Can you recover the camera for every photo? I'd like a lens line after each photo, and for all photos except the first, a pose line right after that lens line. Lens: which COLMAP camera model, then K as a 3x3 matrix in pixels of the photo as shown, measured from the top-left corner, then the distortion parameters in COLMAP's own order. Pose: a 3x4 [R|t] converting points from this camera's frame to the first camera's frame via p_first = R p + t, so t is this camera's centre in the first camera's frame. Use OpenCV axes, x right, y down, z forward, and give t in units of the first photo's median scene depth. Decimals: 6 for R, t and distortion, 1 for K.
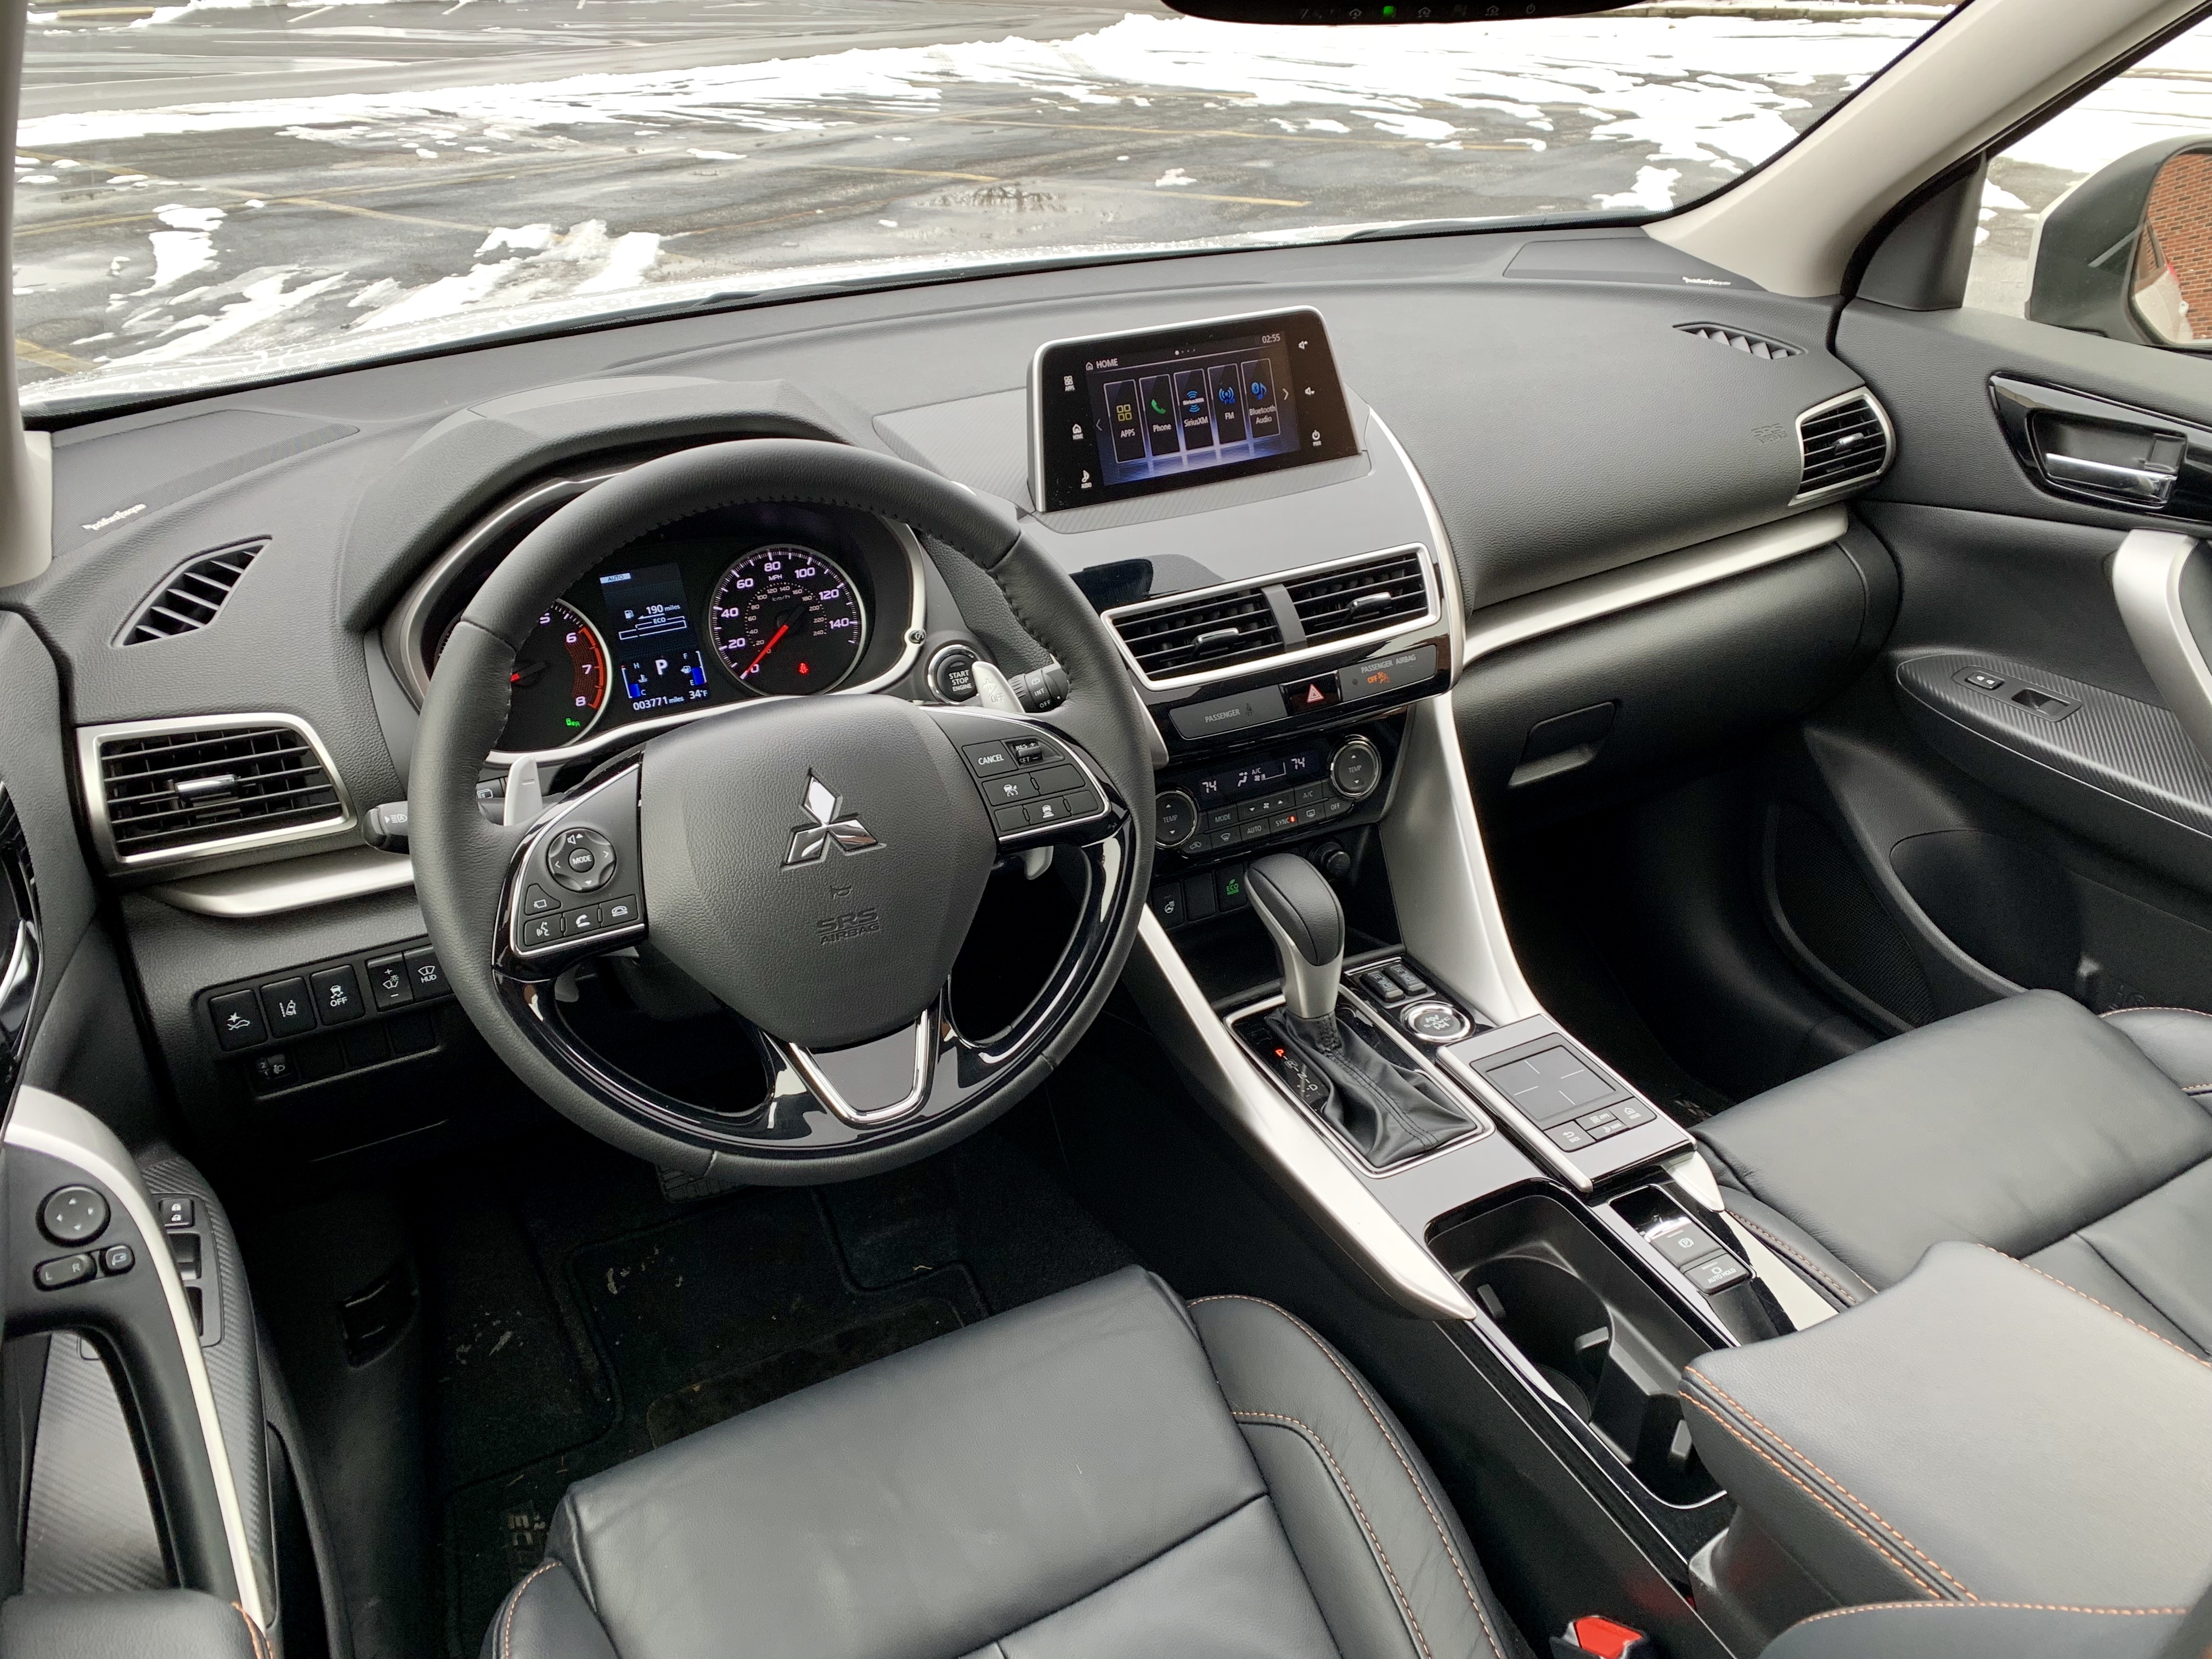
lens RADIAL K [[1686.5, 0, 1106.0], [0, 1686.5, 829.5], [0, 0, 1]] dist [0.007452, 0.014416]
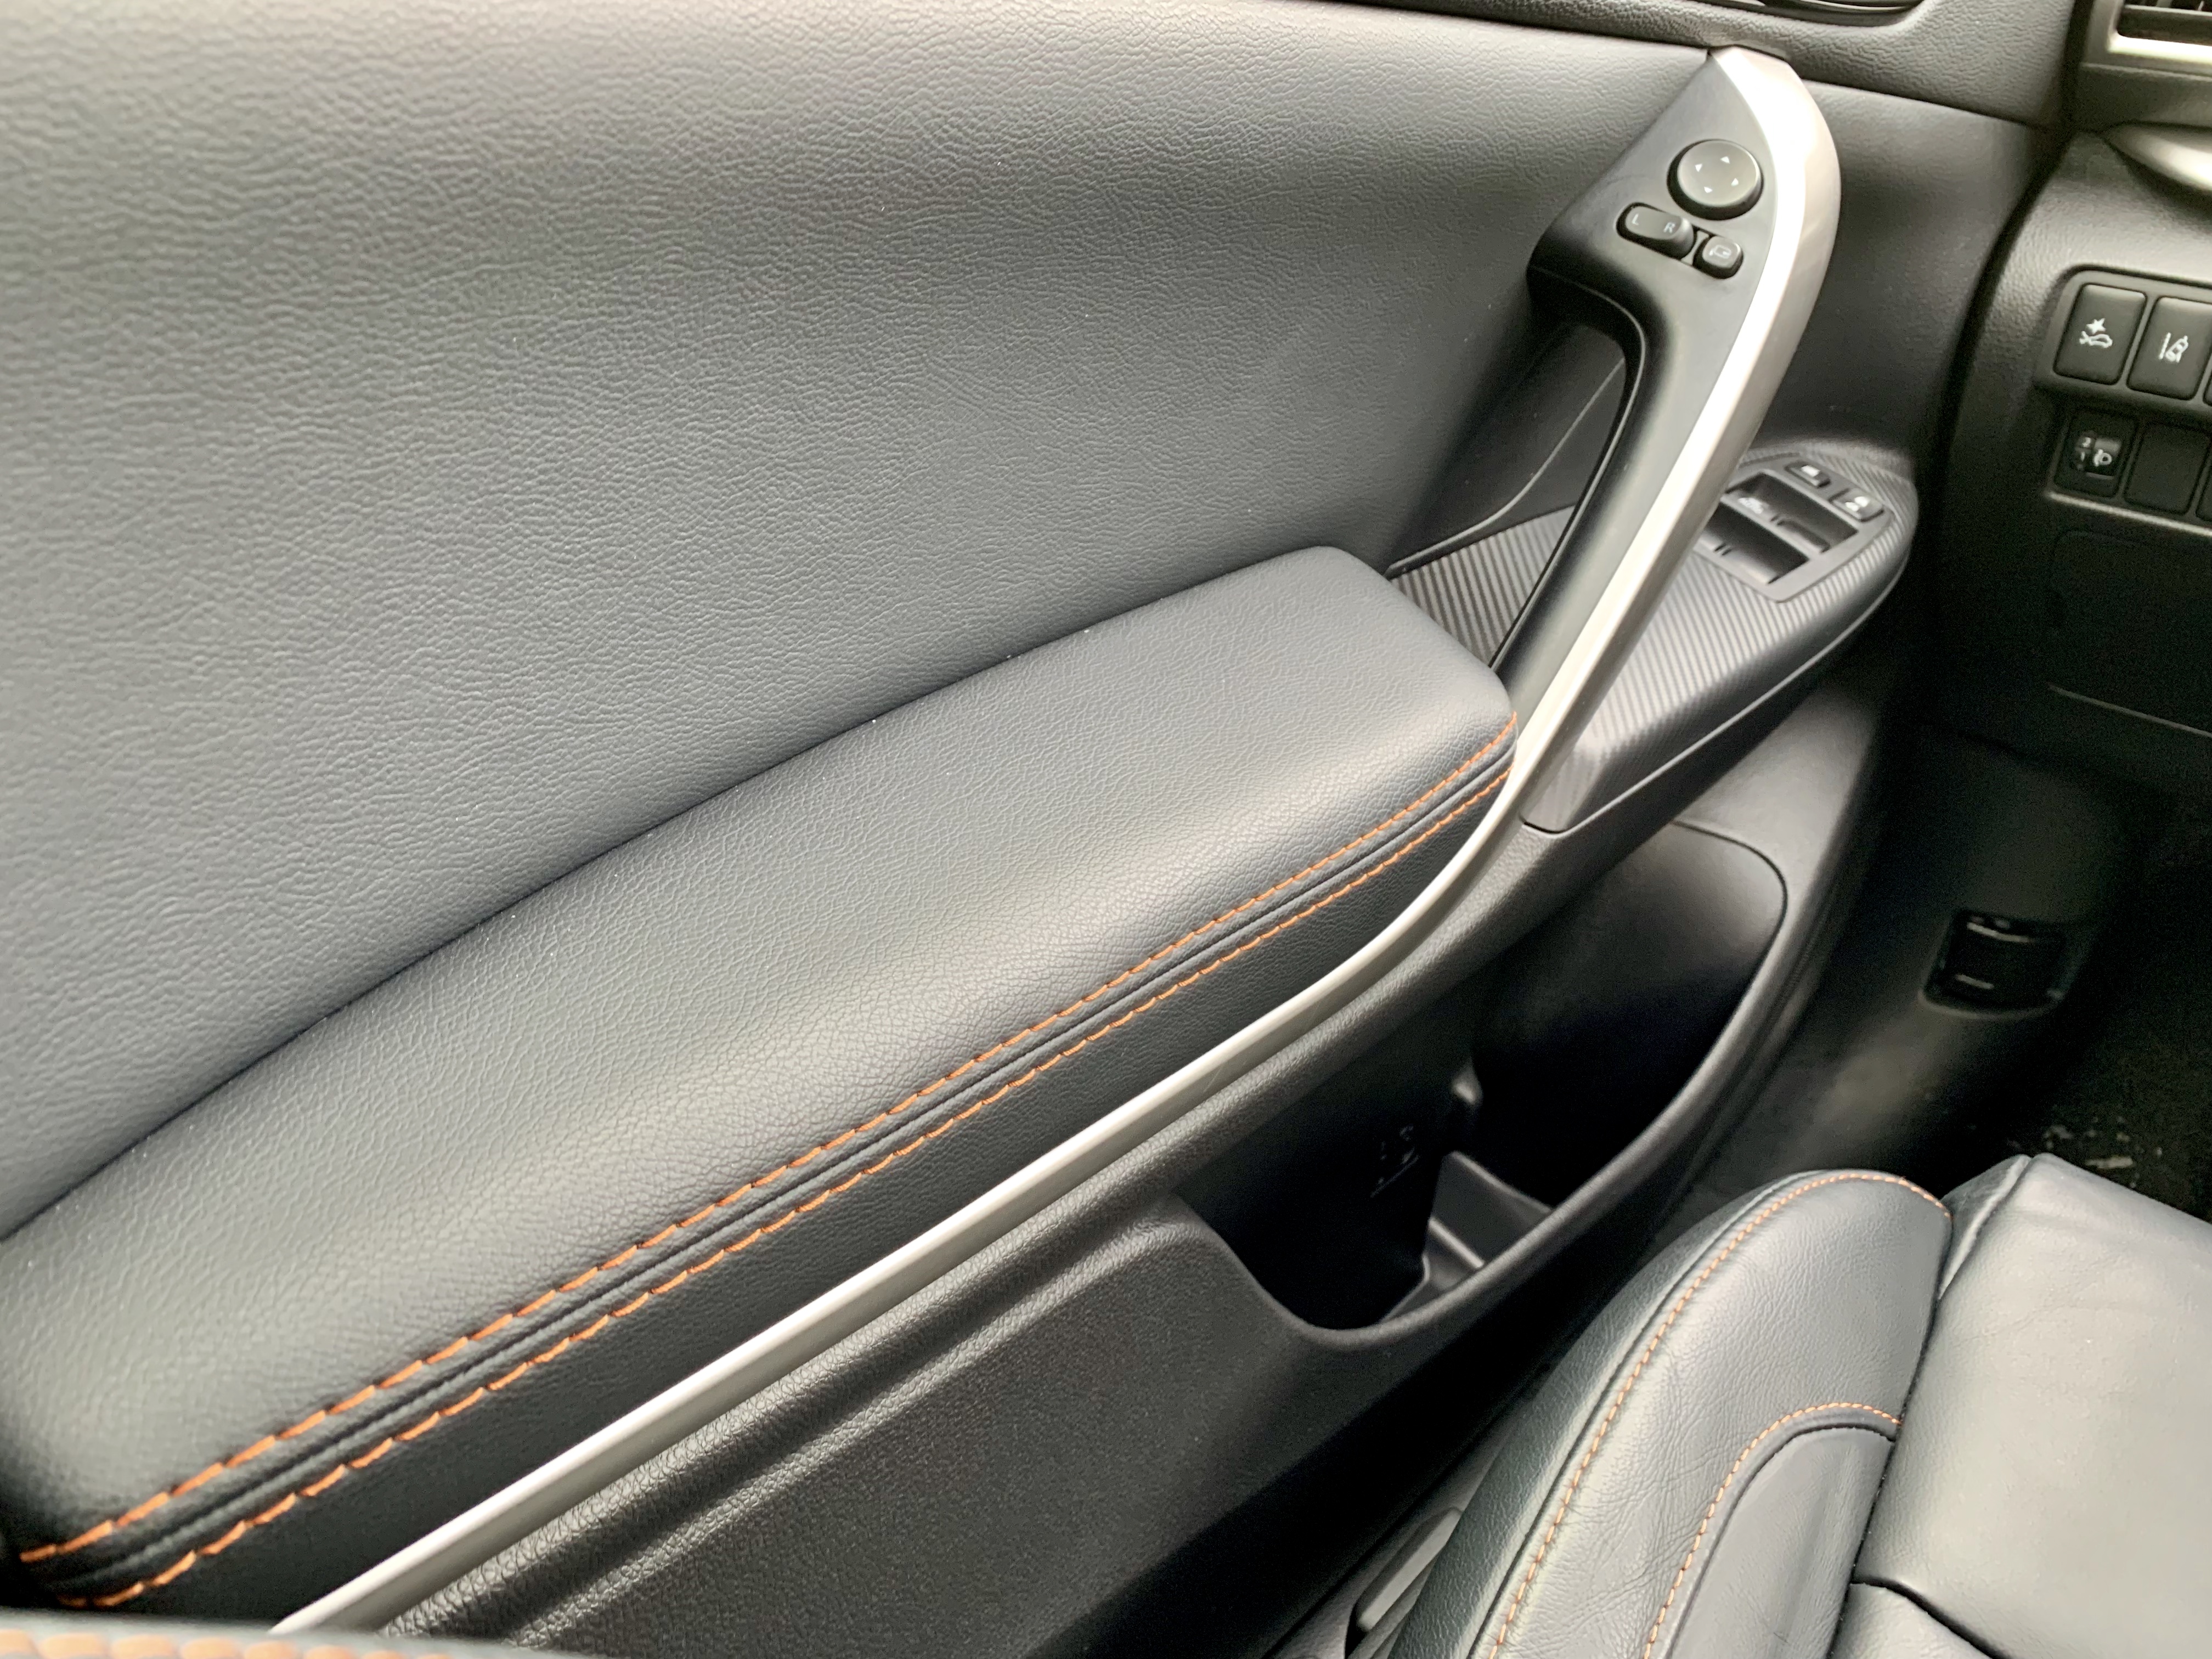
lens RADIAL K [[1701.3, 0, 1106.0], [0, 1701.3, 829.5], [0, 0, 1]] dist [-0.006871, -0.004013]
pose [[0.353186, 0.492125, -0.795658, -0.014790], [-0.477718, 0.826102, 0.298900, 0.191876], [0.804391, 0.274533, 0.526865, 0.279621]]
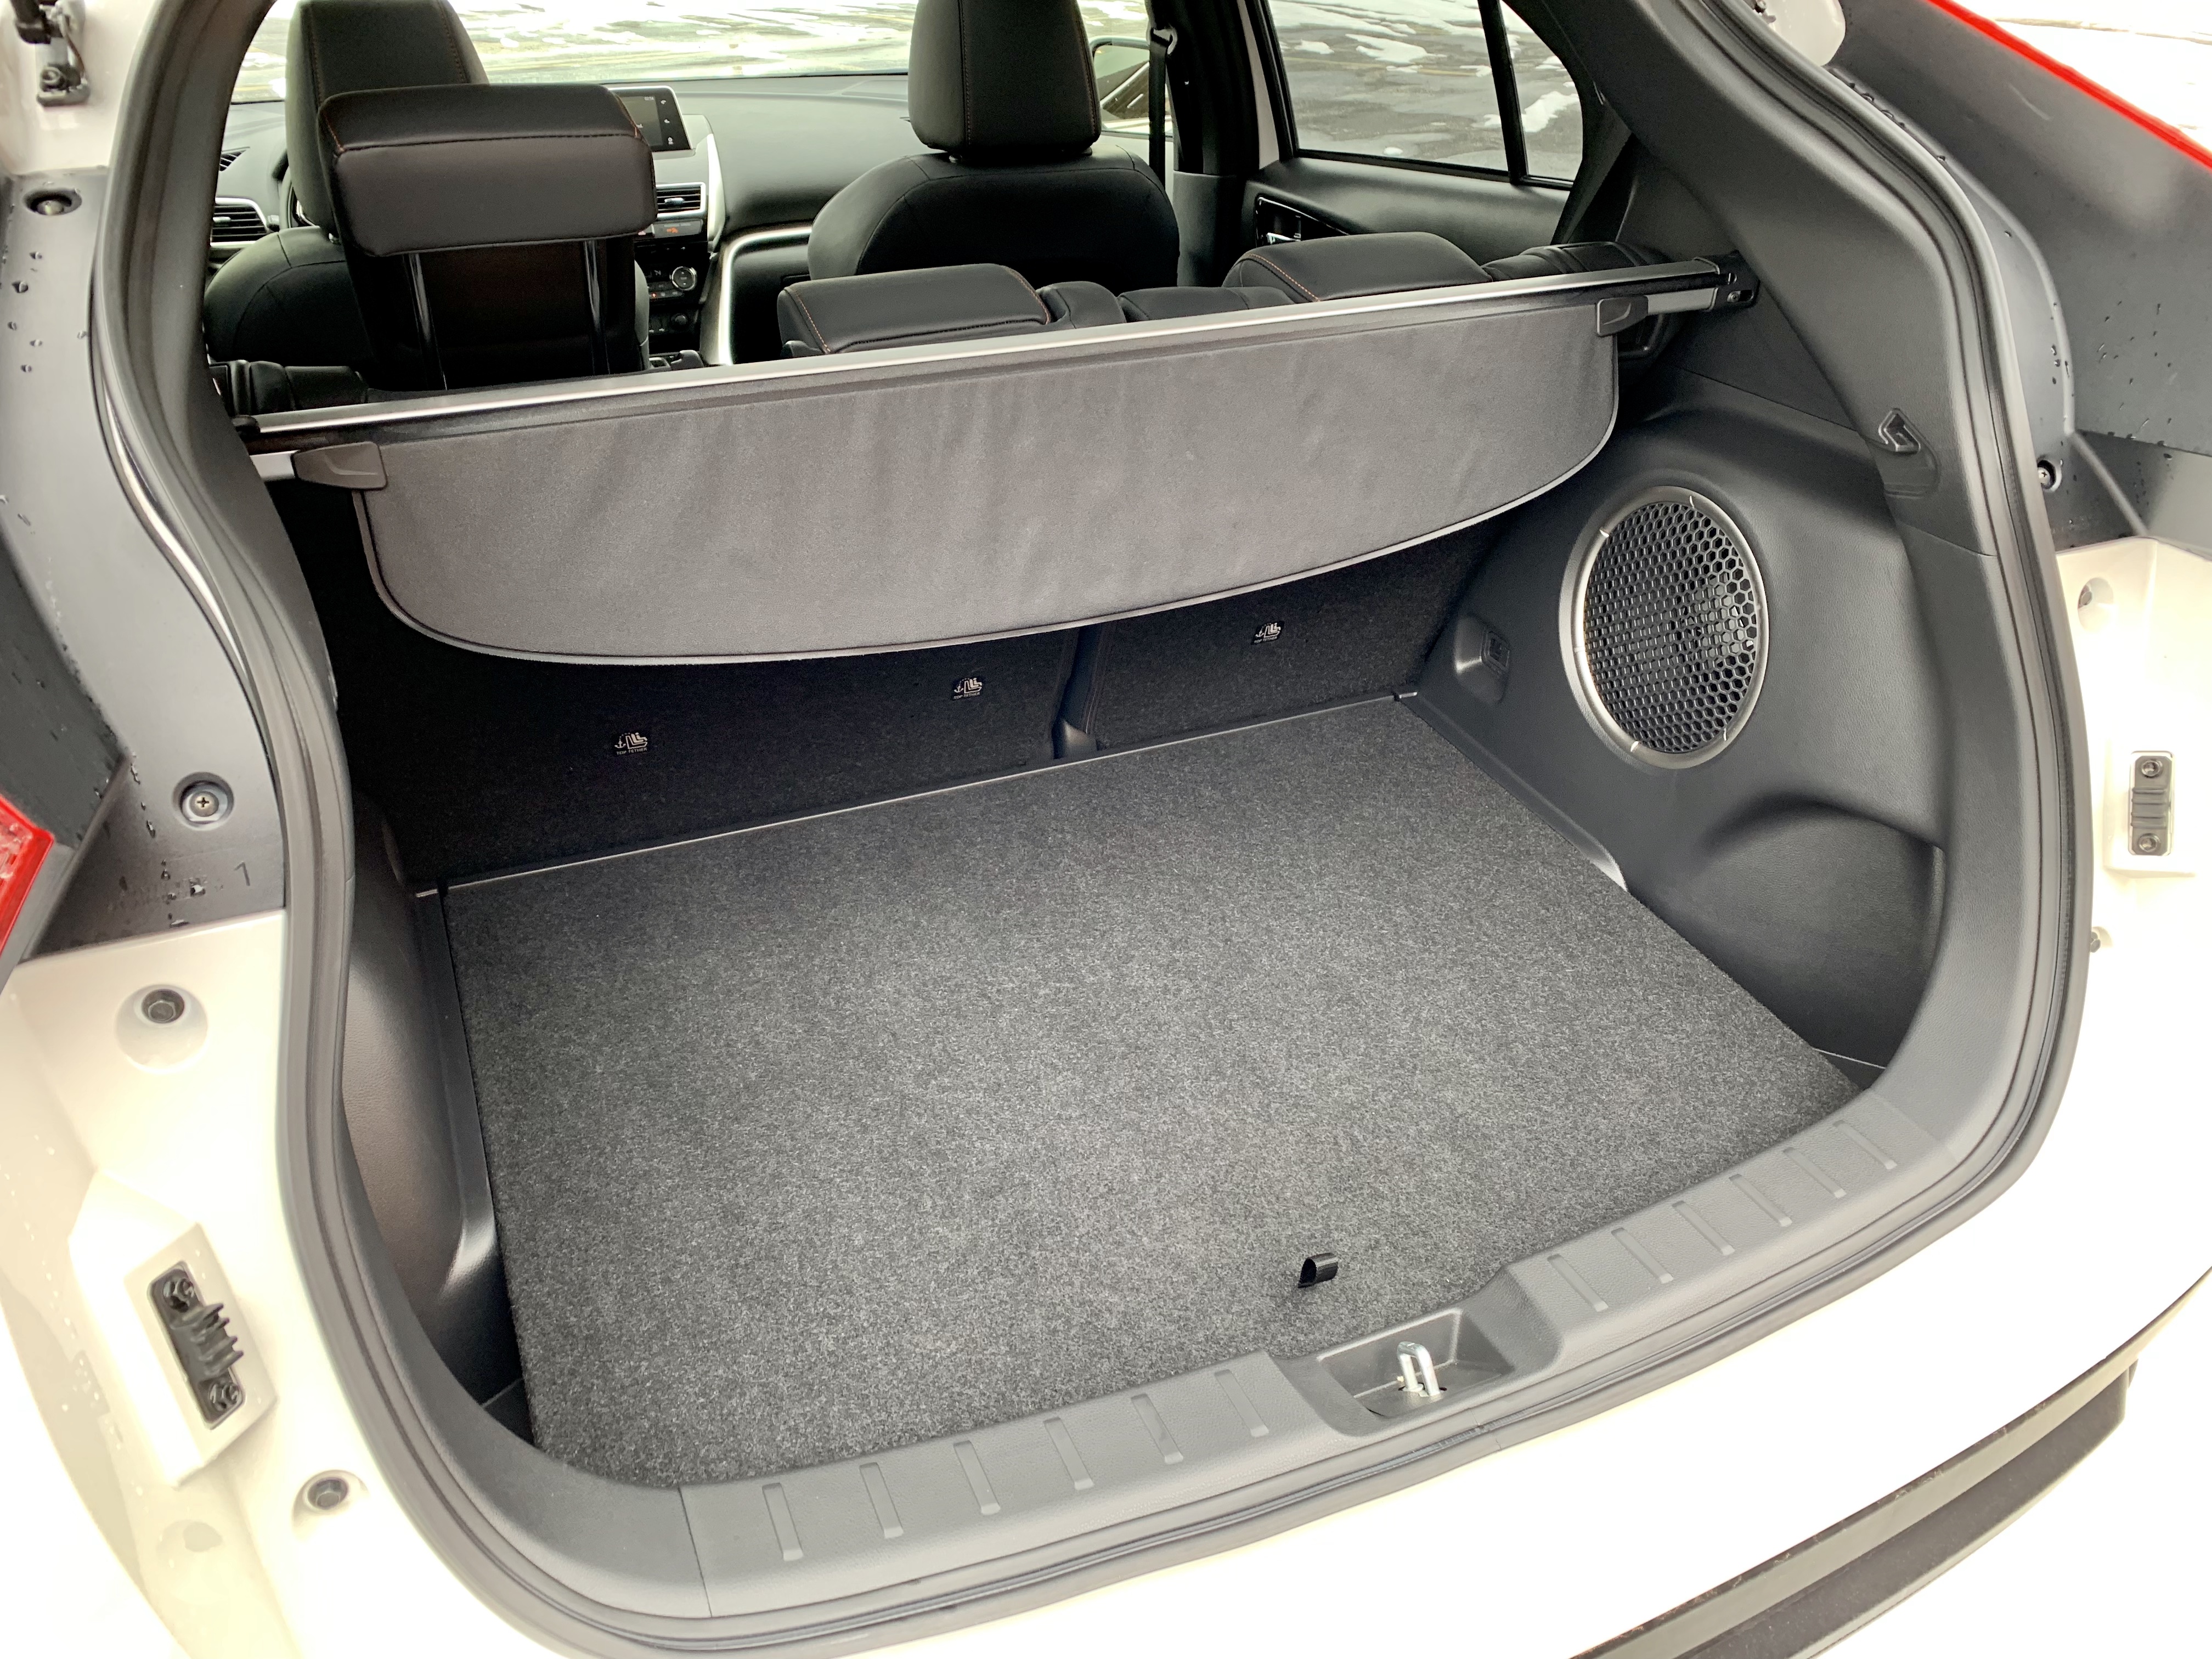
lens RADIAL K [[1691.7, 0, 1106.0], [0, 1691.7, 829.5], [0, 0, 1]] dist [0.022316, -0.002324]
pose [[0.996956, 0.059350, -0.050563, 0.856721], [-0.057403, 0.997584, 0.039136, 0.580698], [0.052763, -0.036114, 0.997954, -1.351117]]
